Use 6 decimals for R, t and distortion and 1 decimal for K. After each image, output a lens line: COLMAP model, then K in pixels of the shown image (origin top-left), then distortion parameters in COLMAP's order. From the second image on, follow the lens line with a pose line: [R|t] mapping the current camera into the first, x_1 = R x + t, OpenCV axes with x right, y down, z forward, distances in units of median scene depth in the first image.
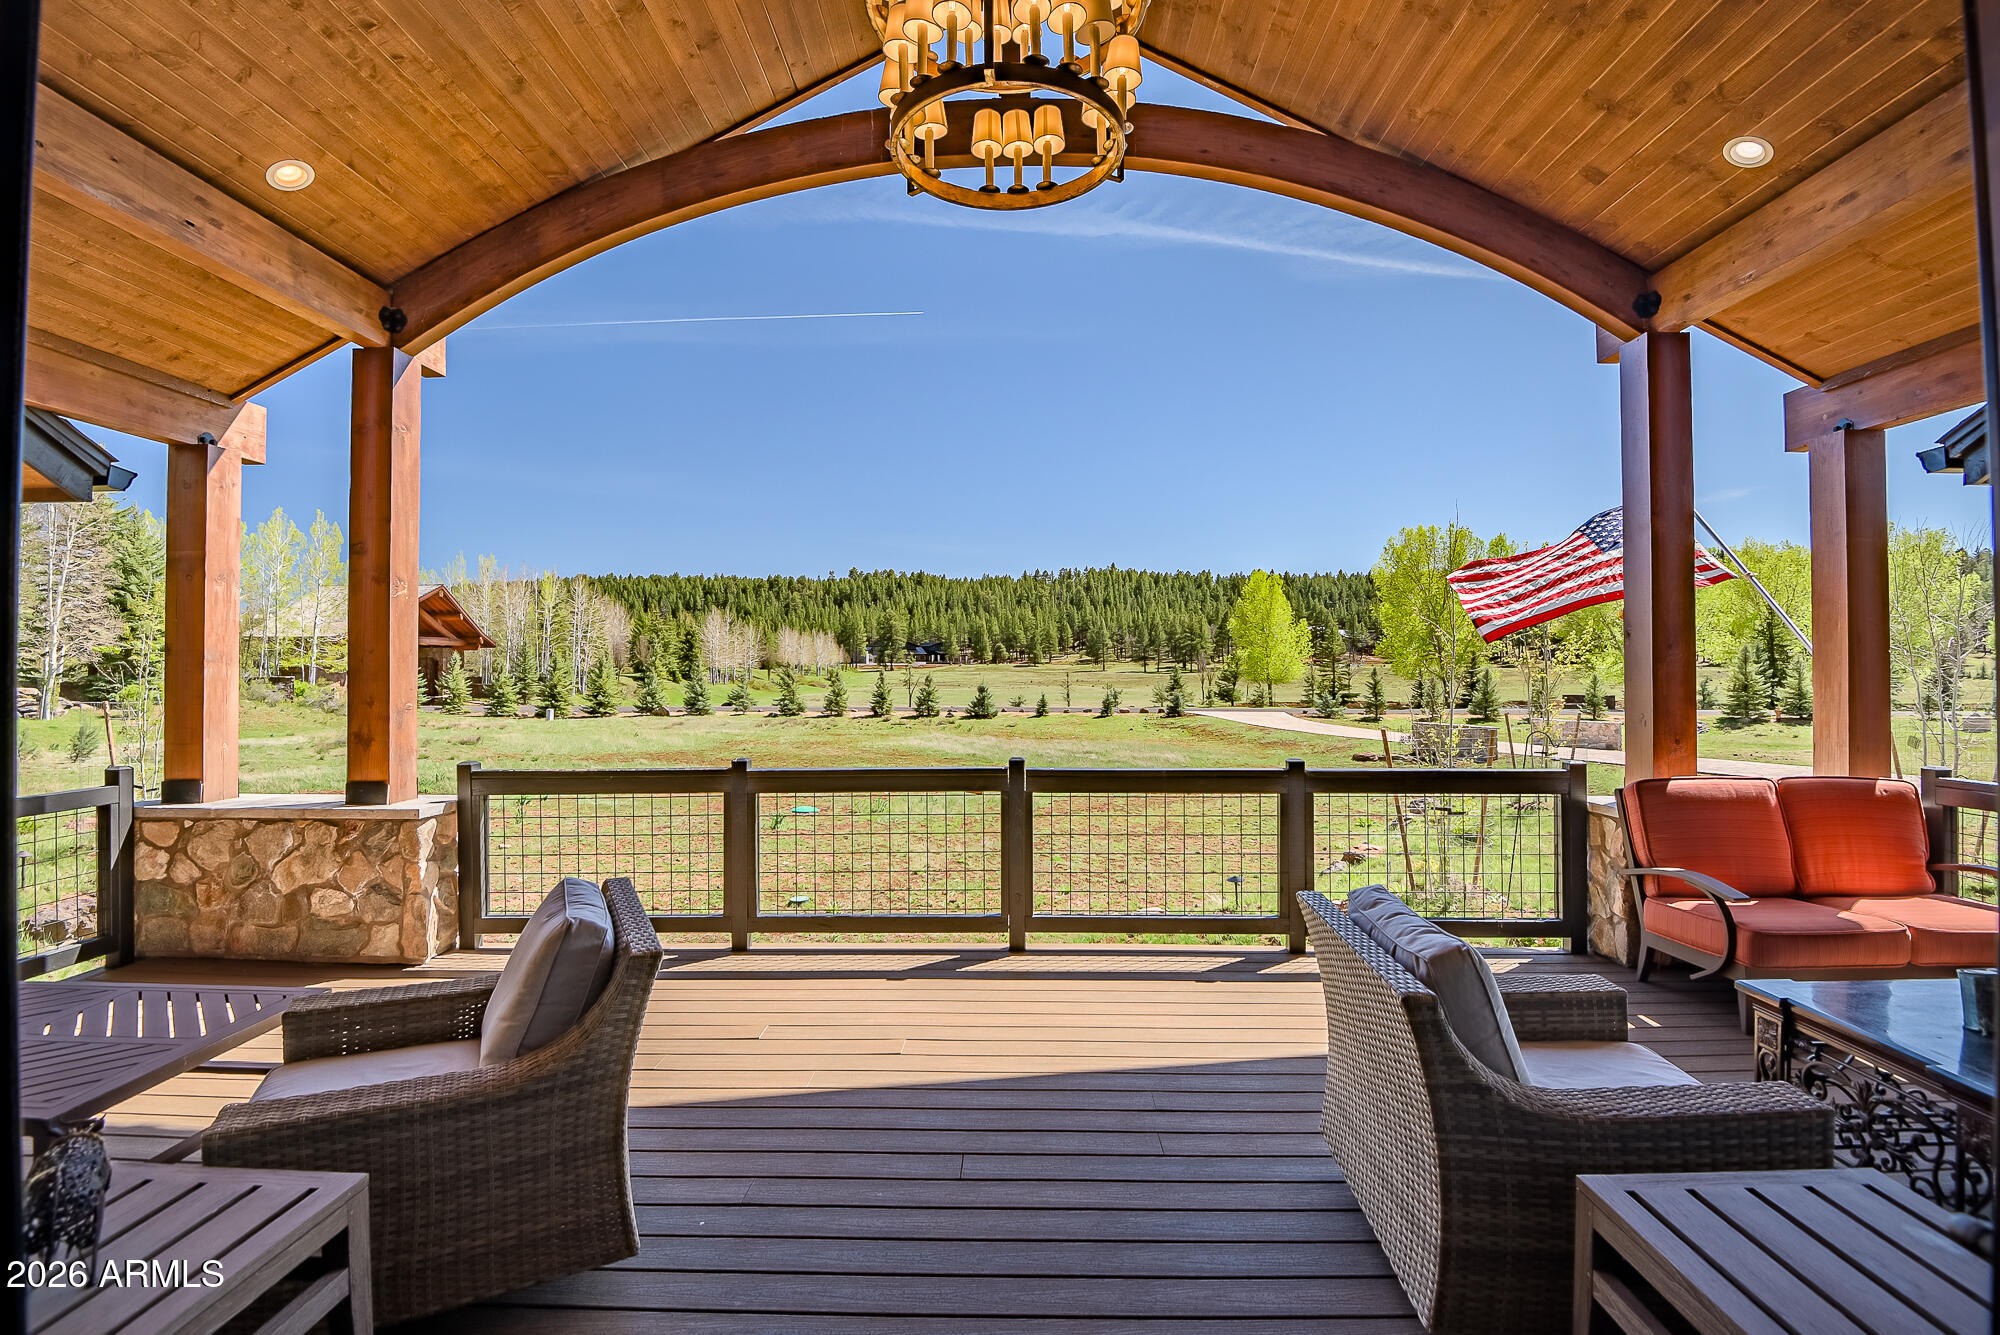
lens RADIAL K [[903.6, 0, 1000.0], [0, 903.6, 667.5], [0, 0, 1]] dist [-0.022636, -0.000118]
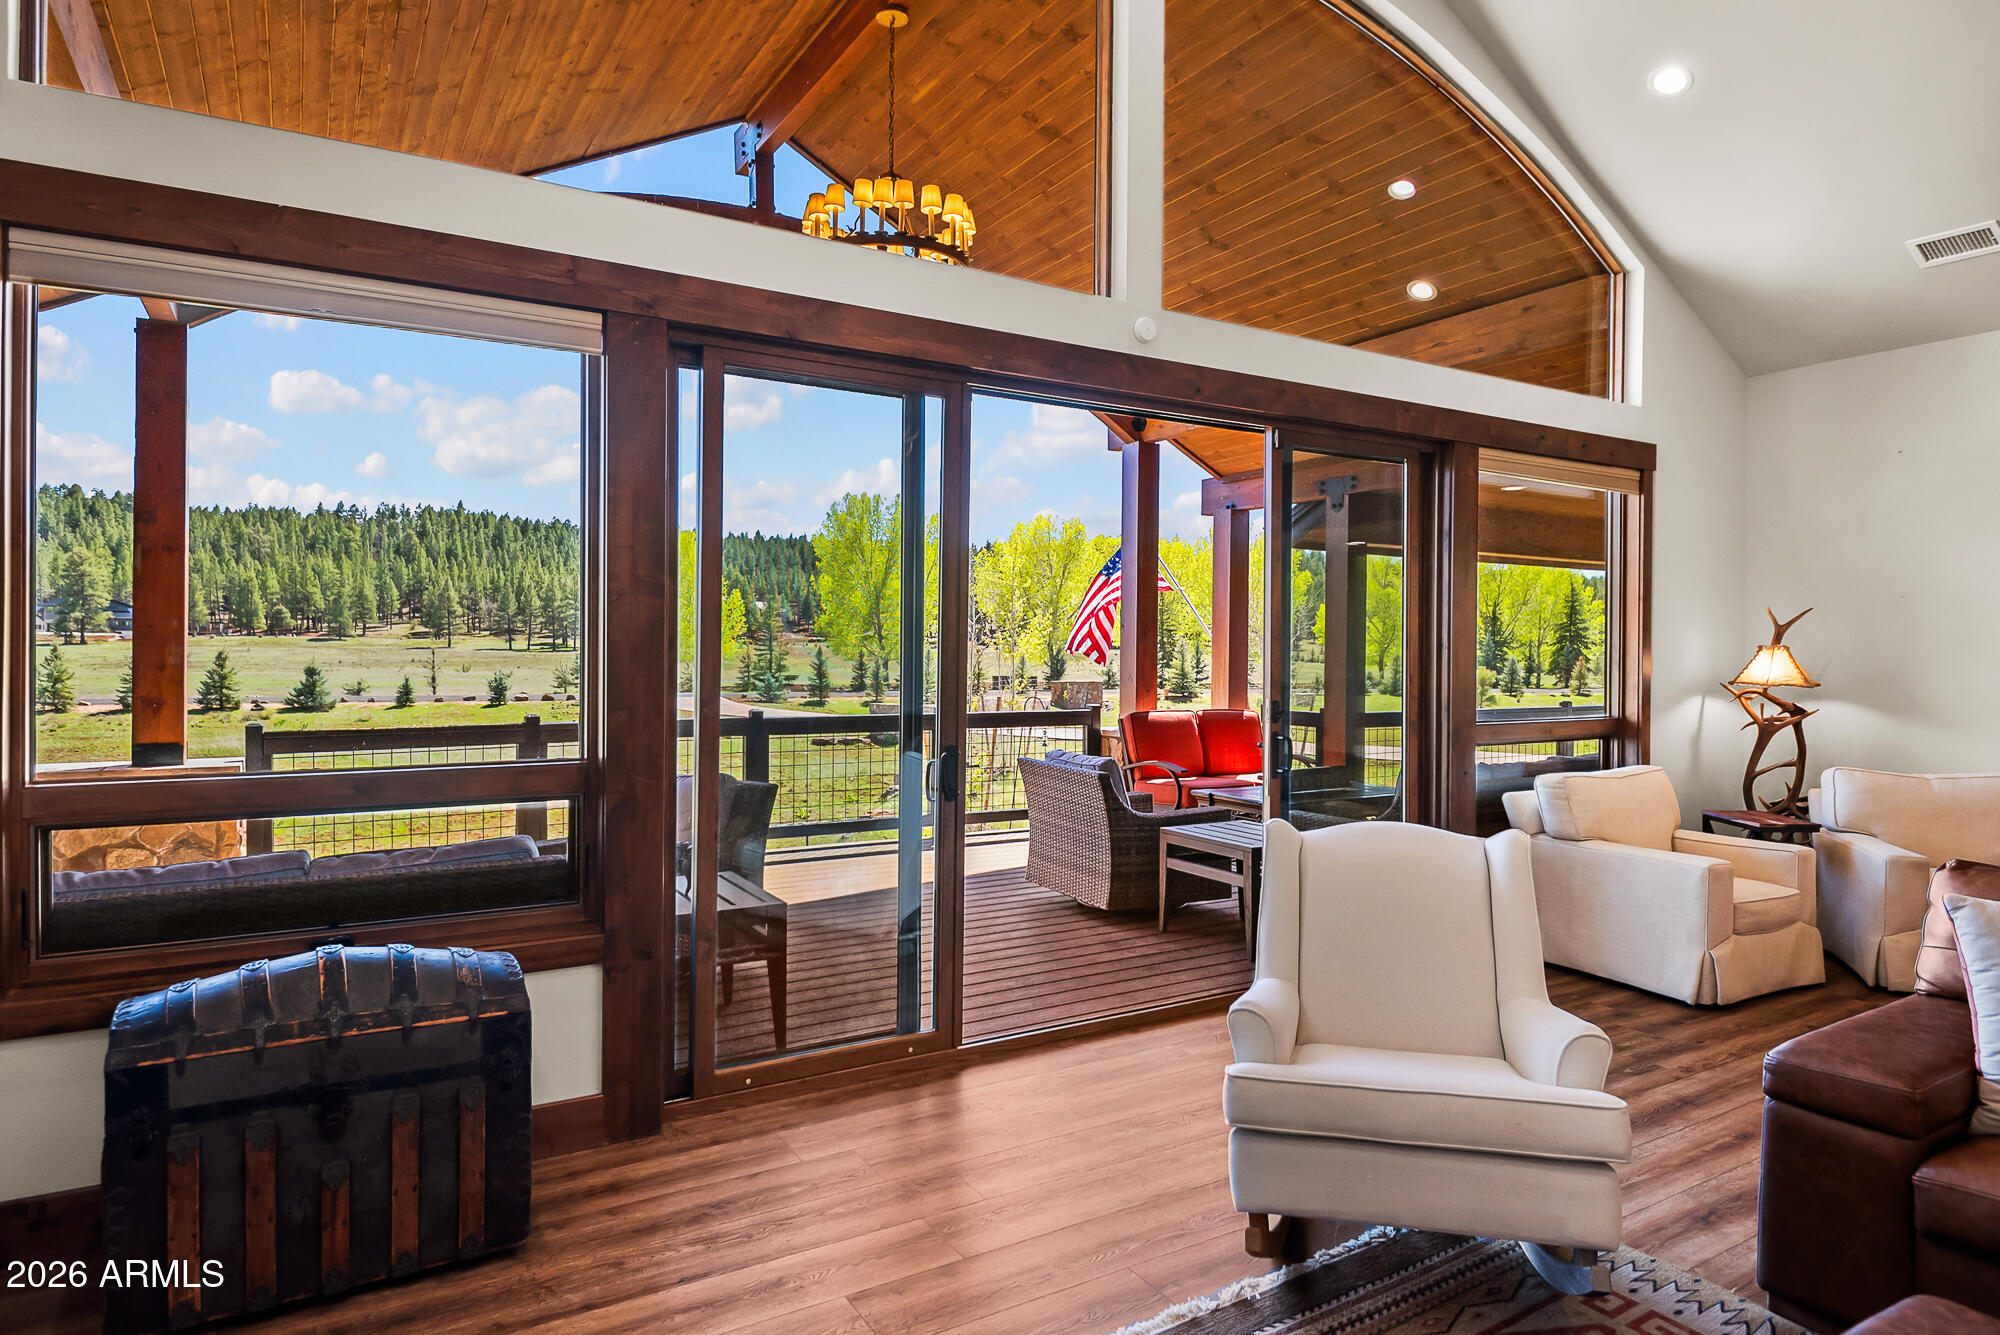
lens RADIAL K [[1156.2, 0, 962.5], [0, 1156.2, 674.3], [0, 0, 1]] dist [-0.002626, -0.001060]
pose [[0.852443, -0.002217, 0.522816, -0.612971], [-0.010801, 0.999703, 0.021850, 0.009966], [-0.522709, -0.024273, 0.852165, -0.602612]]
